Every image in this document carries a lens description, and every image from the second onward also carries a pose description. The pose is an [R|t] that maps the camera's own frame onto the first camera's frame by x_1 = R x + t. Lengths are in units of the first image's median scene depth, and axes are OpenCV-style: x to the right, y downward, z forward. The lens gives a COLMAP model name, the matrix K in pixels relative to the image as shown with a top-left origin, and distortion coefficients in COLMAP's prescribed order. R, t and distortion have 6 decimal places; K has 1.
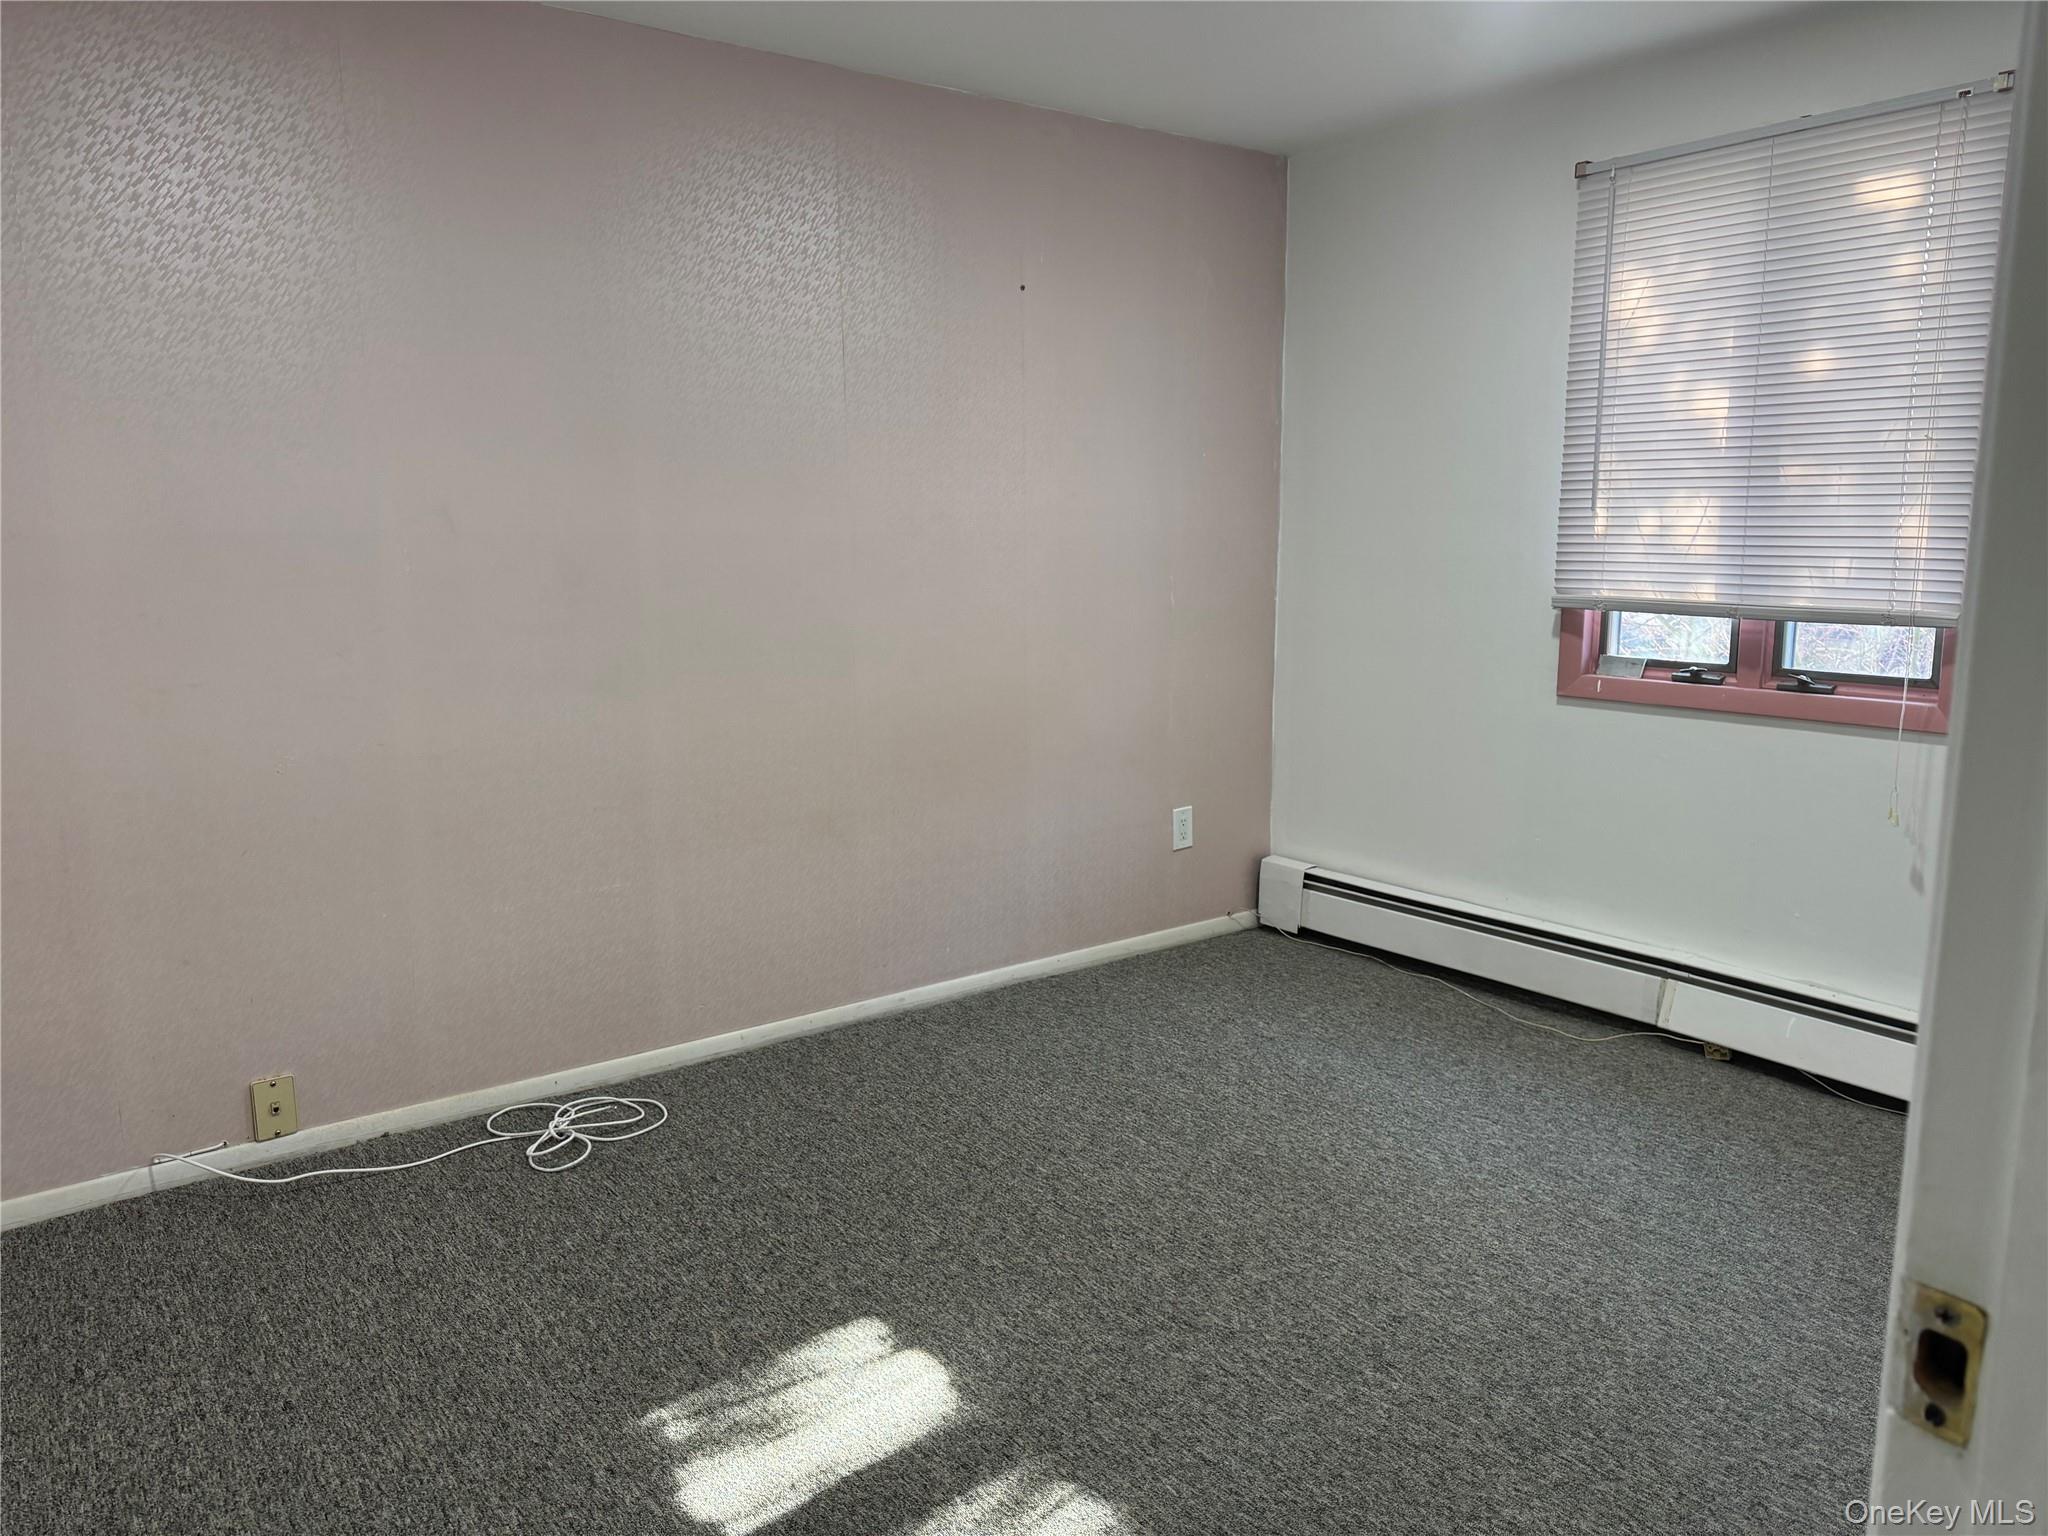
lens RADIAL K [[1446.8, 0, 1030.4], [0, 1446.8, 774.7], [0, 0, 1]] dist [0.057384, -0.076489]
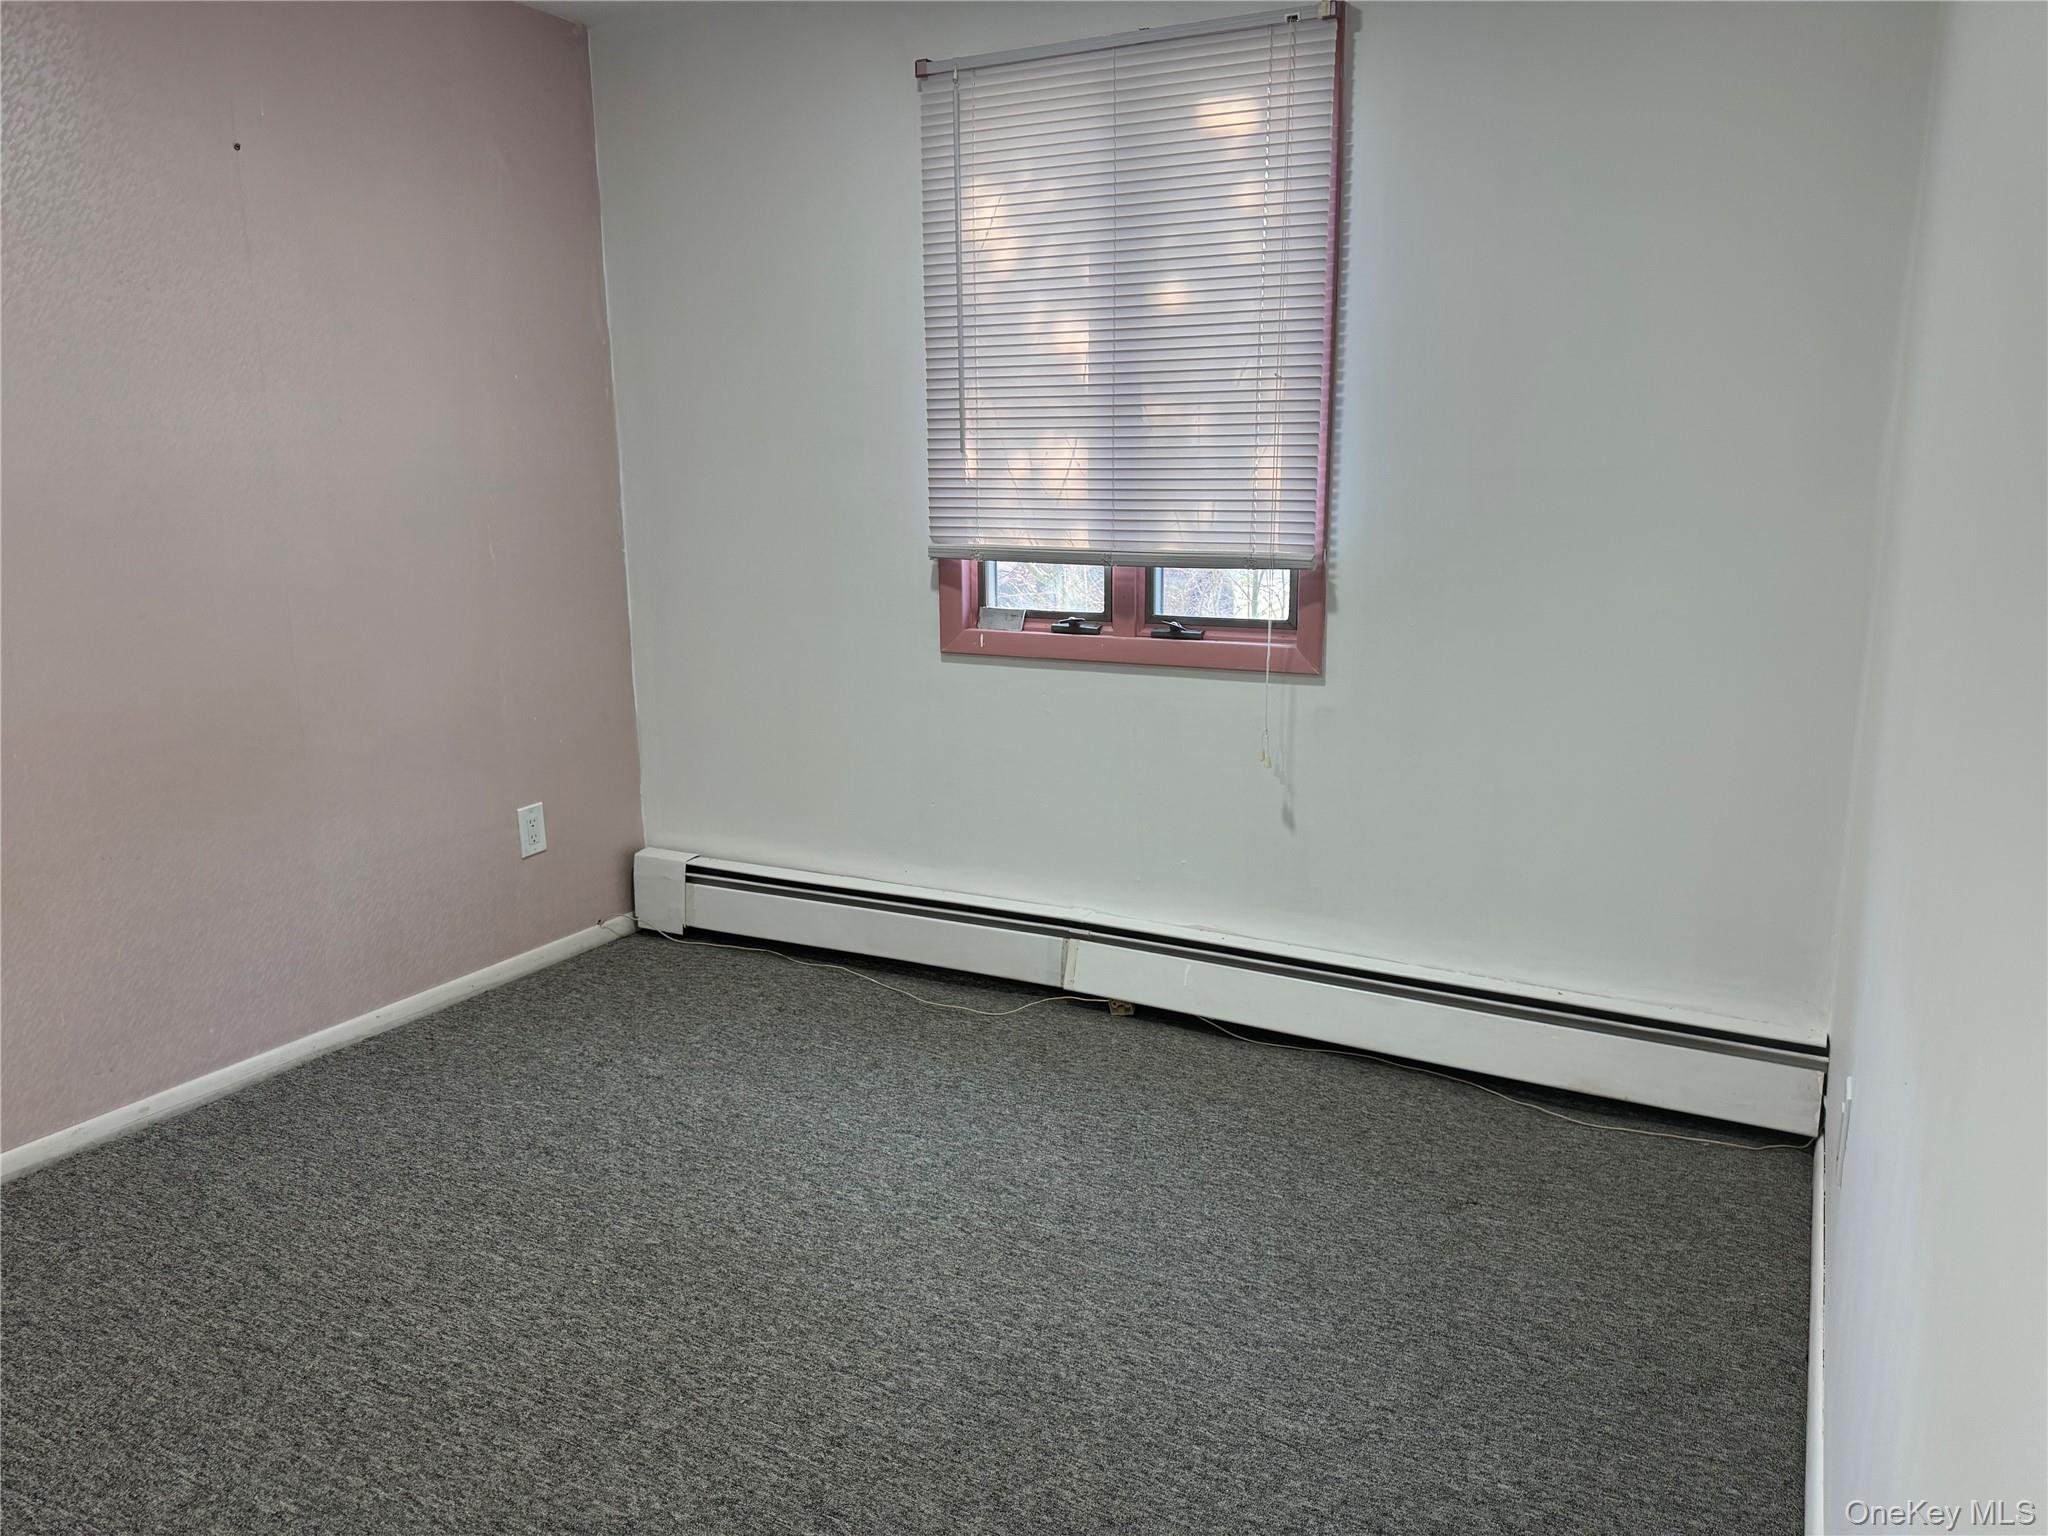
lens RADIAL K [[1415.4, 0, 1028.1], [0, 1415.4, 758.5], [0, 0, 1]] dist [0.098244, -0.124757]
pose [[0.907609, -0.085813, 0.410954, 0.038295], [0.074704, 0.996276, 0.043049, -0.024665], [-0.413118, -0.008372, 0.910639, 0.170523]]
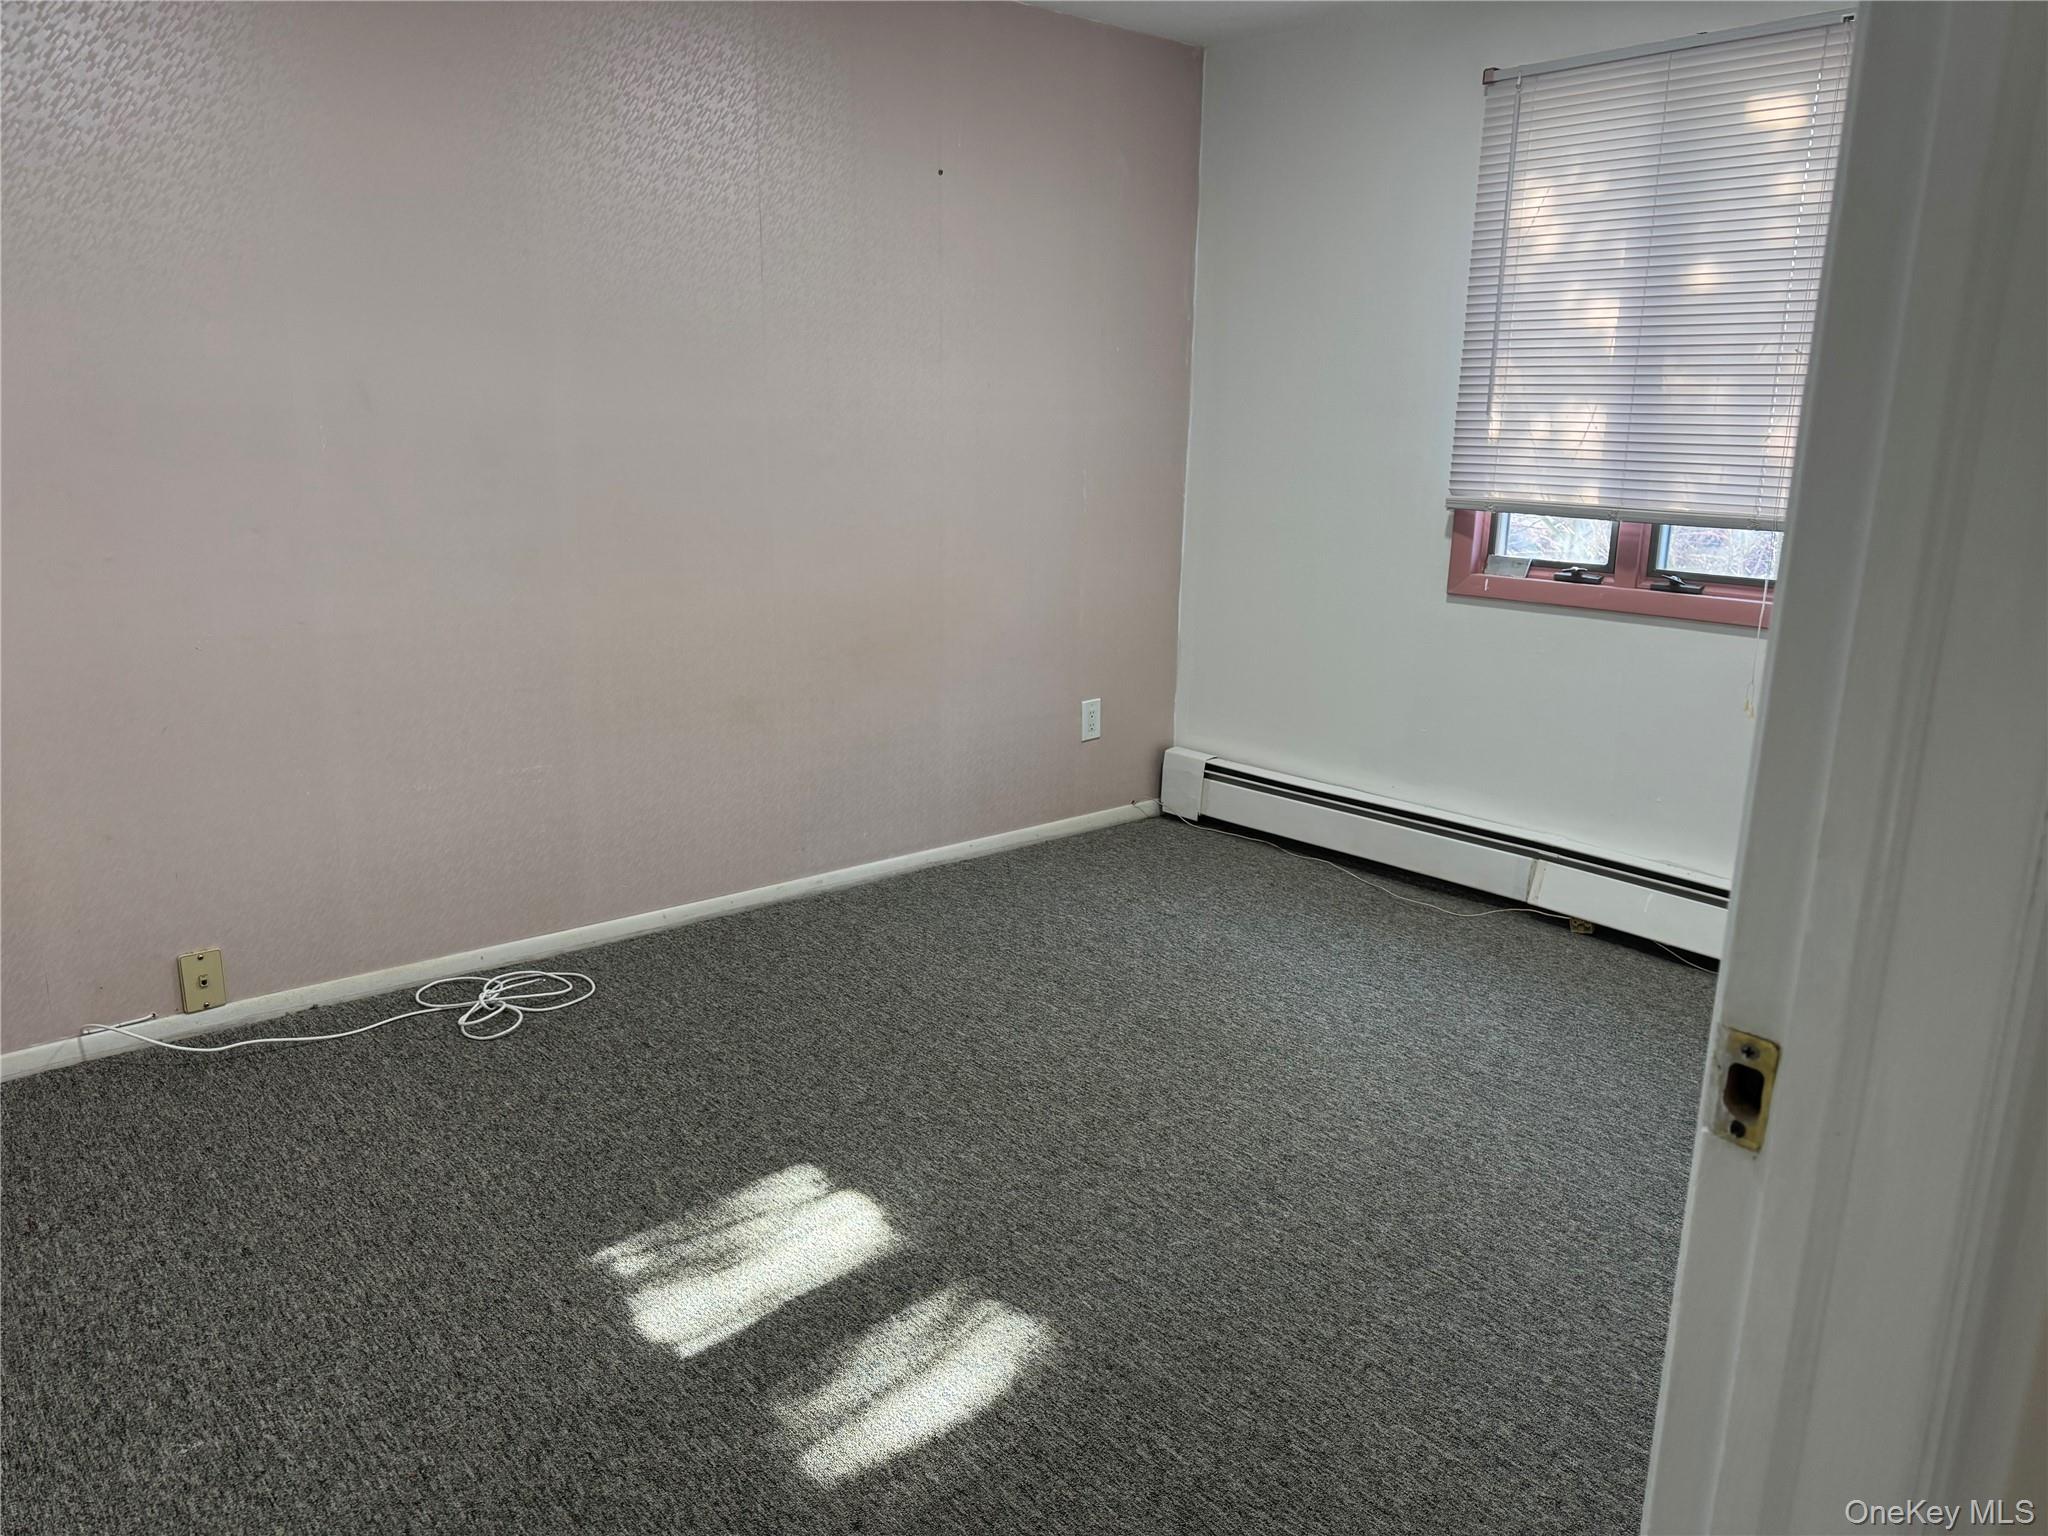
lens RADIAL K [[1445.7, 0, 1022.8], [0, 1445.7, 784.6], [0, 0, 1]] dist [0.068342, -0.073412]
pose [[0.997558, 0.005835, 0.069598, -0.019529], [-0.011086, 0.997100, 0.075297, 0.008803], [-0.068957, -0.075884, 0.994729, -0.040949]]
